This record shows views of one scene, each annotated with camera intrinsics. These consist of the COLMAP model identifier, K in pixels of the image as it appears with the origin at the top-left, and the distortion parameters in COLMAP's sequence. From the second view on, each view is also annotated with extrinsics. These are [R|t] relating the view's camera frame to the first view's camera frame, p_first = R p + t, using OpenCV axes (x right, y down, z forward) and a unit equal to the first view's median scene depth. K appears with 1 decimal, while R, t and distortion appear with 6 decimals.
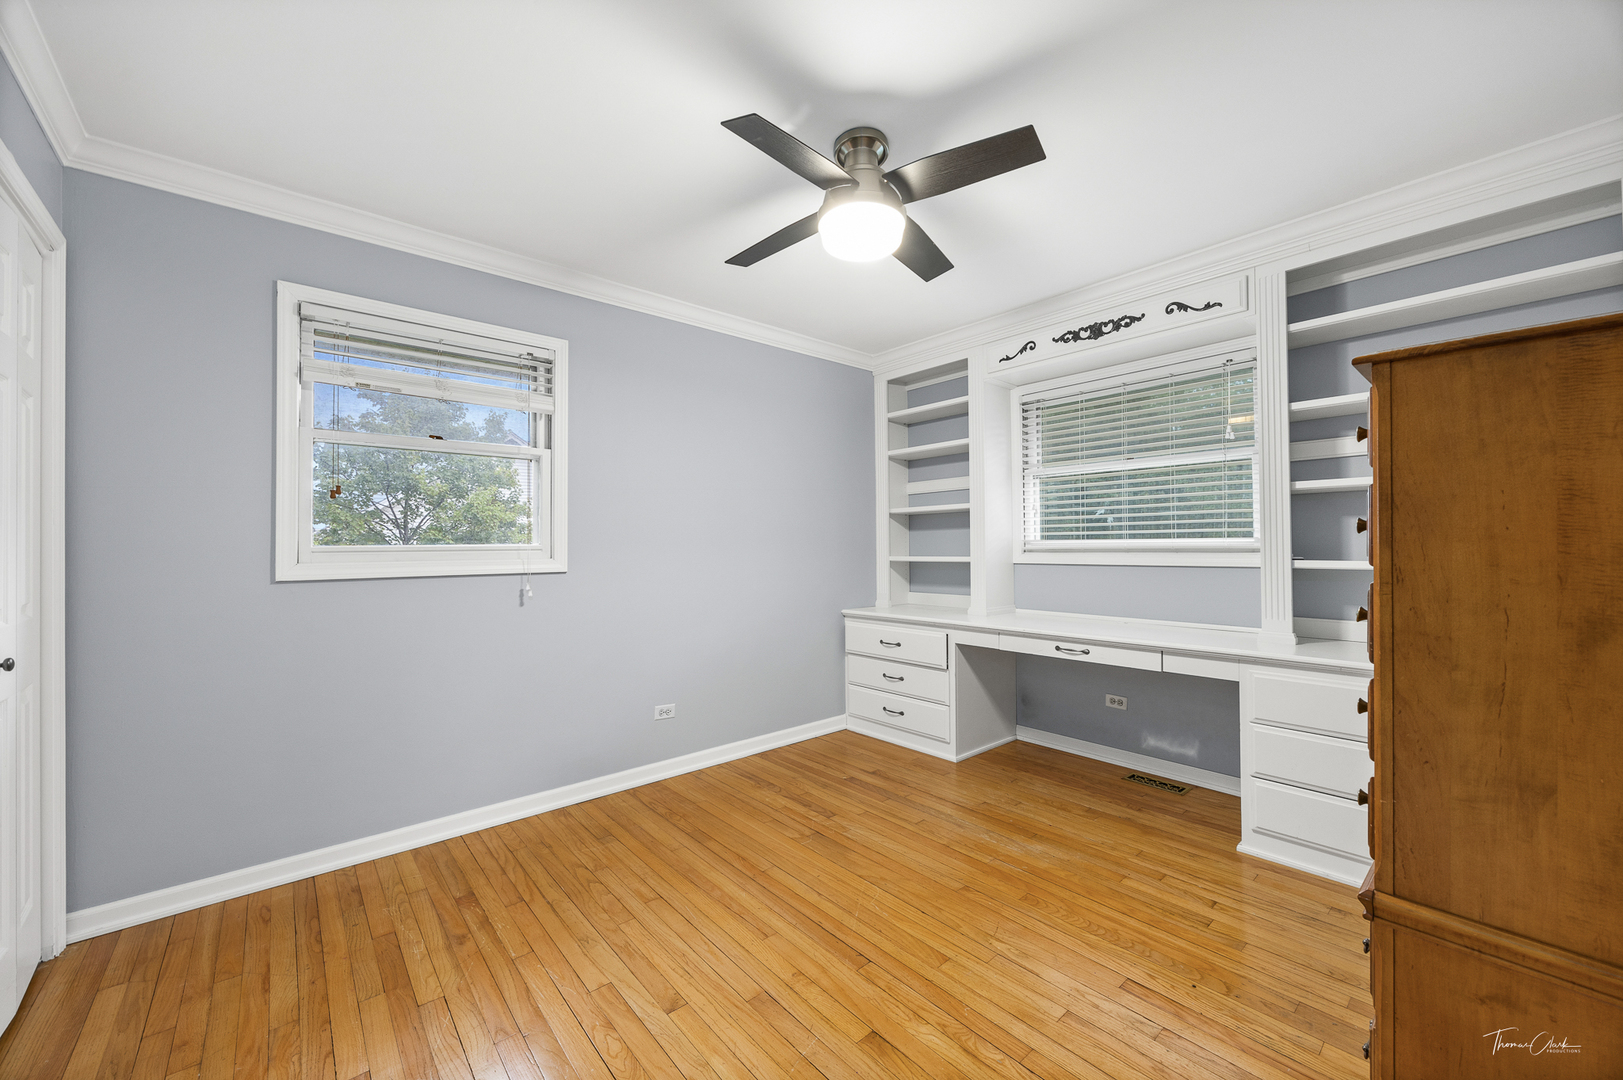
lens RADIAL K [[631.8, 0, 815.2], [0, 631.8, 541.8], [0, 0, 1]] dist [-0.002739, -0.000083]
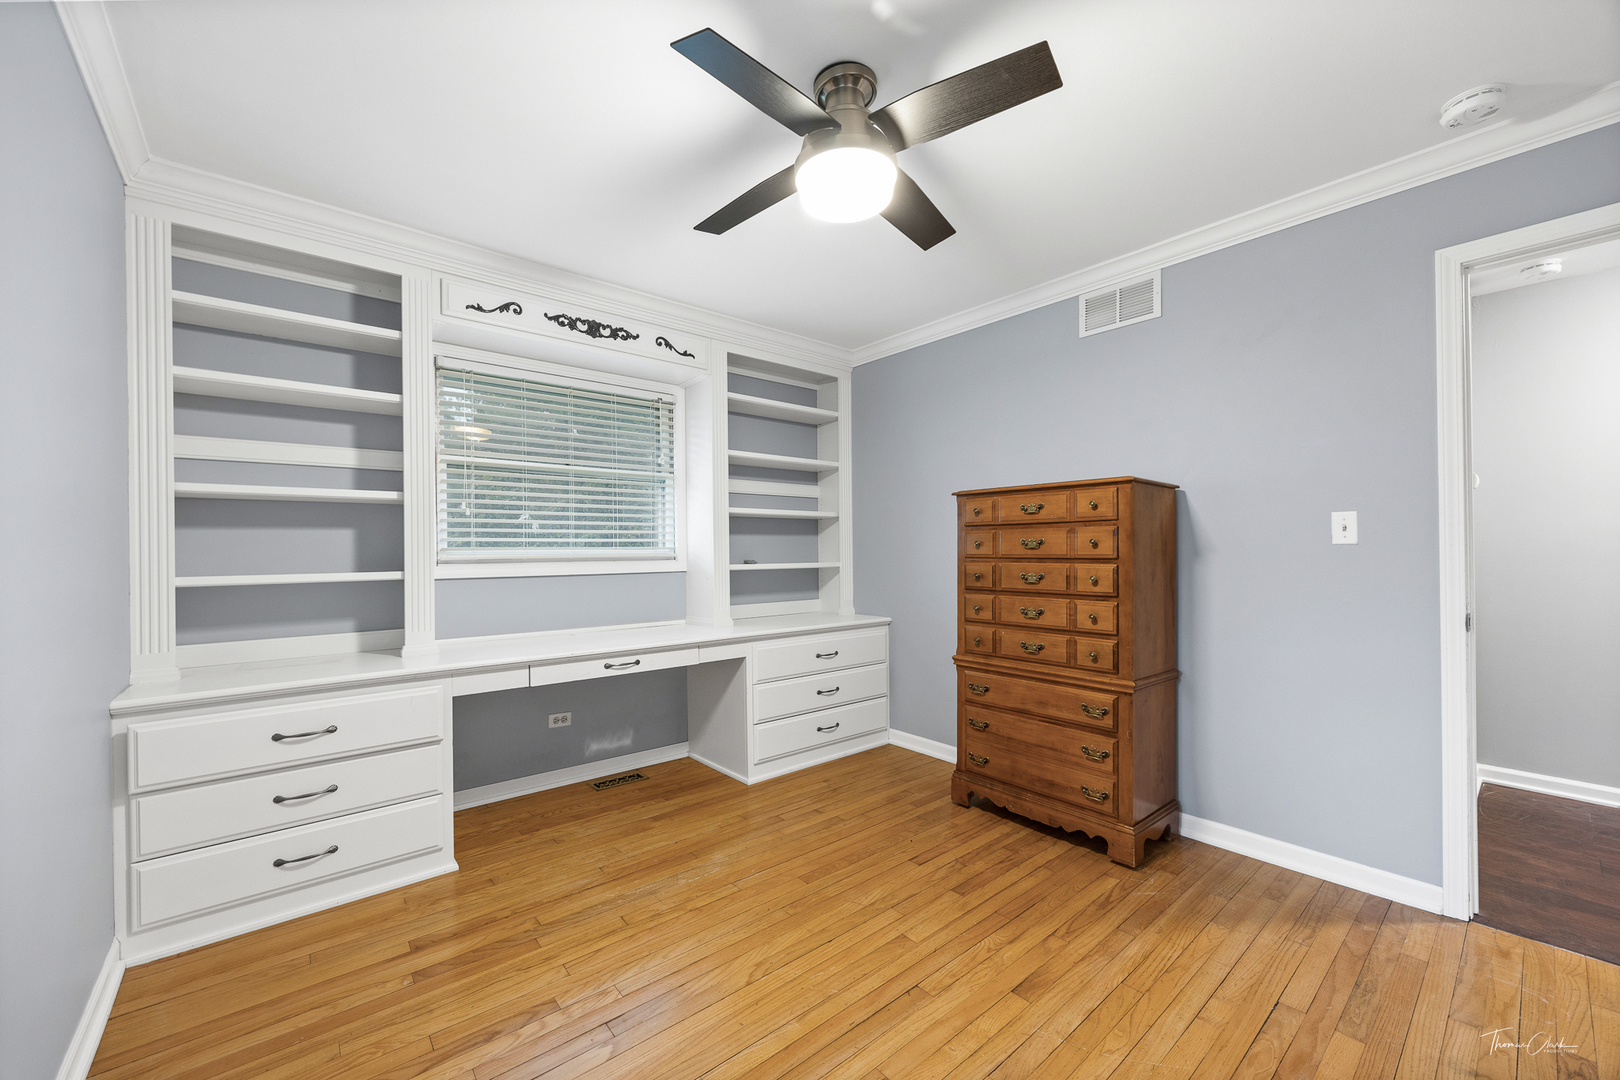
lens RADIAL K [[630.6, 0, 813.0], [0, 630.6, 547.6], [0, 0, 1]] dist [-0.002739, -0.000083]
pose [[0.009028, 0.013306, 0.999871, -0.500784], [0.001753, 0.999910, -0.013322, 0.010122], [-0.999958, 0.001873, 0.009004, 0.659355]]
